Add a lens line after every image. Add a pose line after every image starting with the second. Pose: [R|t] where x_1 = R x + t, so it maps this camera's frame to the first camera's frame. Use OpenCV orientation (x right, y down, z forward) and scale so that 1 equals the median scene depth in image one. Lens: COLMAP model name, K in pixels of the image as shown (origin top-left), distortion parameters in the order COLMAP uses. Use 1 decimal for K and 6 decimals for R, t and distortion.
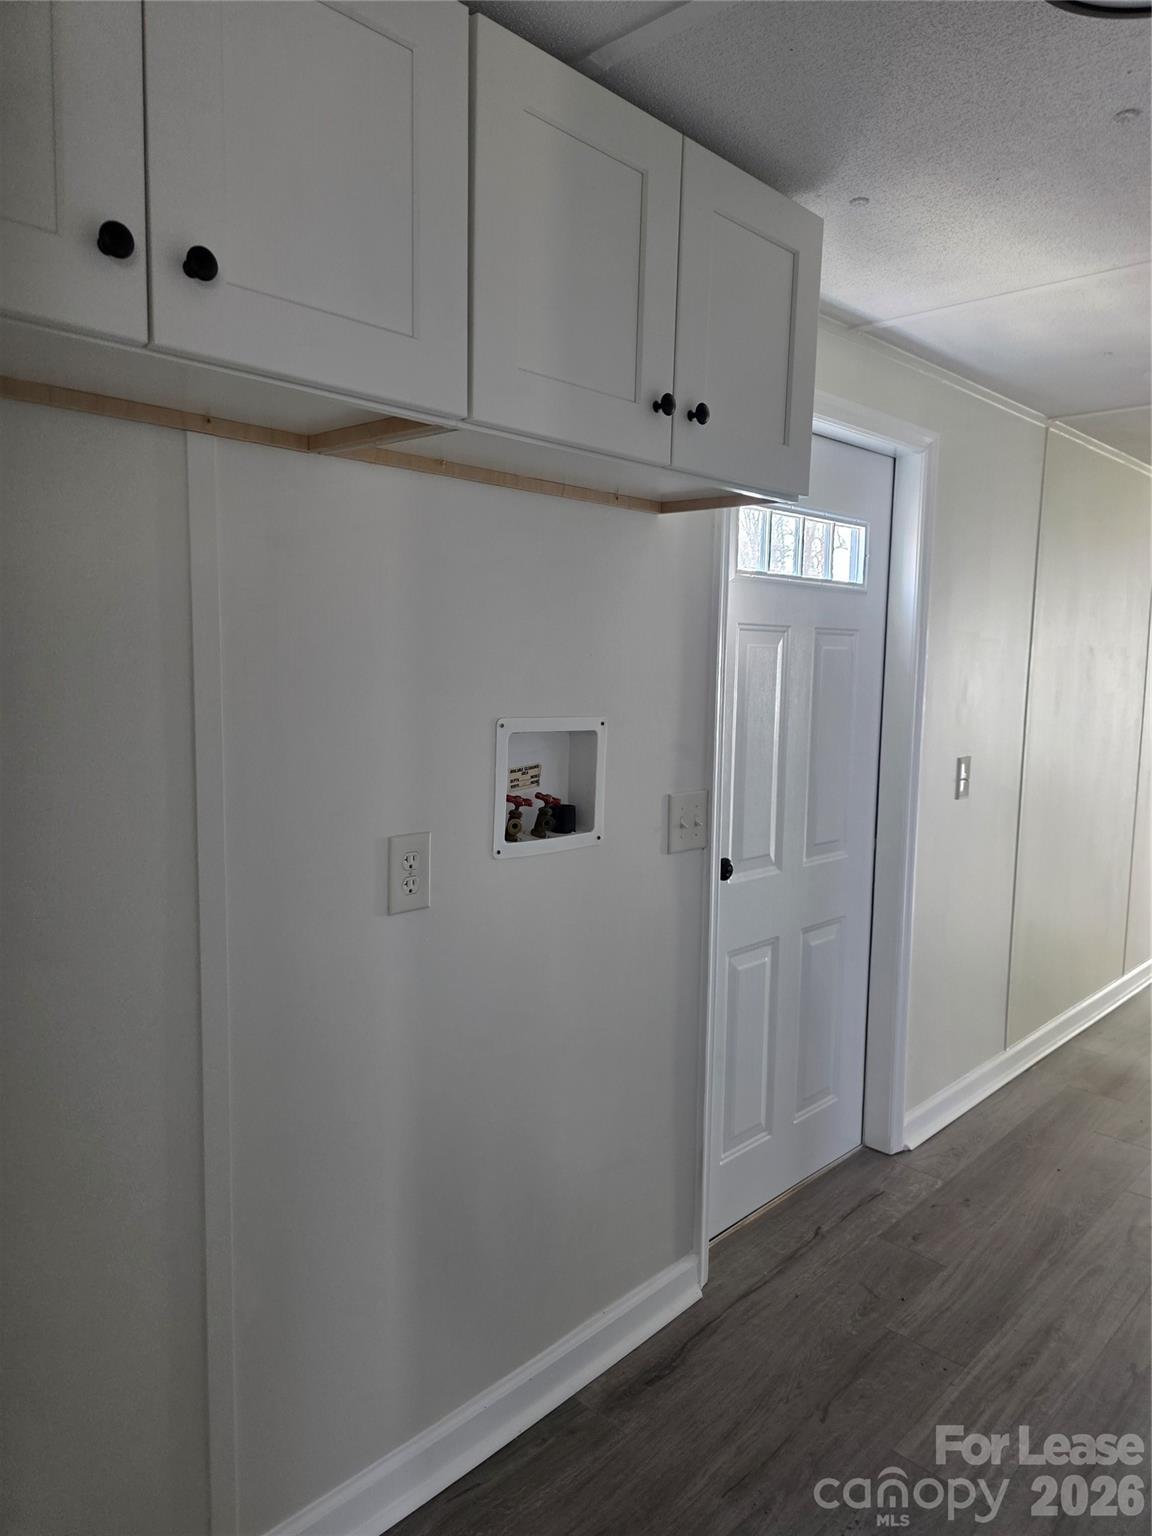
lens RADIAL K [[996.9, 0, 576.0], [0, 996.9, 768.0], [0, 0, 1]] dist [0.002548, 0.002150]
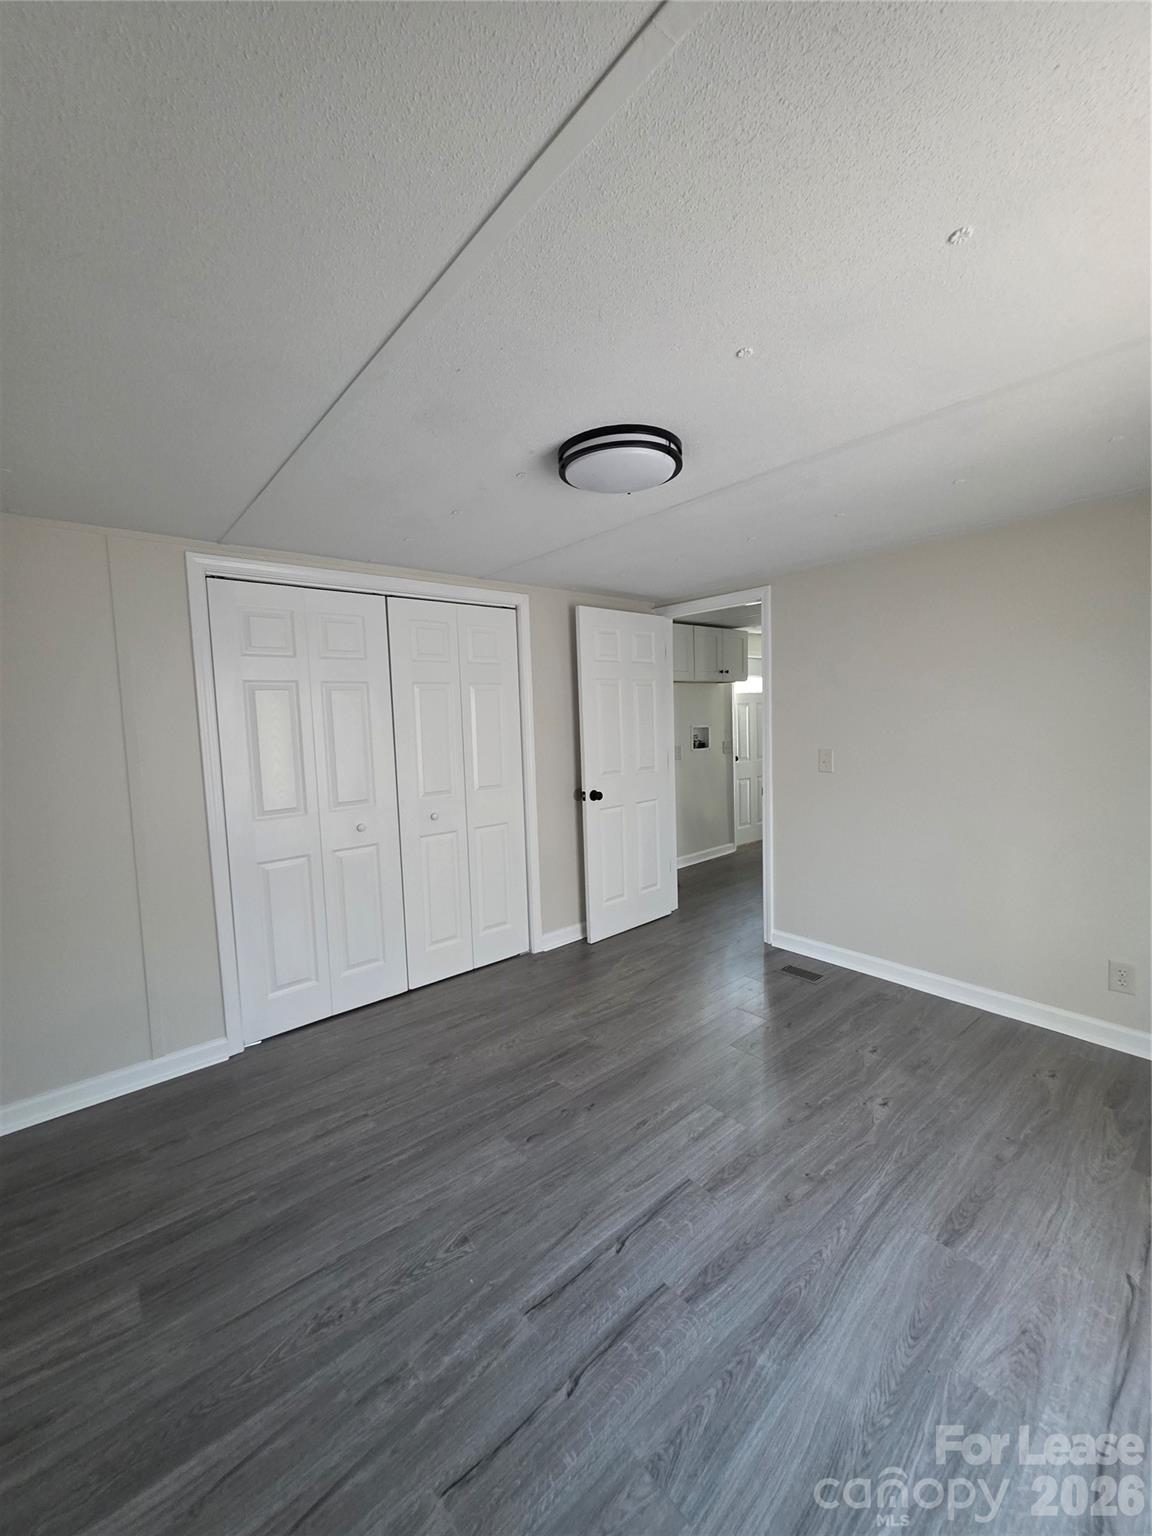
lens RADIAL K [[627.4, 0, 576.0], [0, 627.4, 768.0], [0, 0, 1]] dist [-0.002823, -0.000216]
pose [[0.992971, -0.043246, -0.110173, -0.268213], [0.040794, 0.998869, -0.024414, 0.191481], [0.111104, 0.019748, 0.993613, -1.958878]]
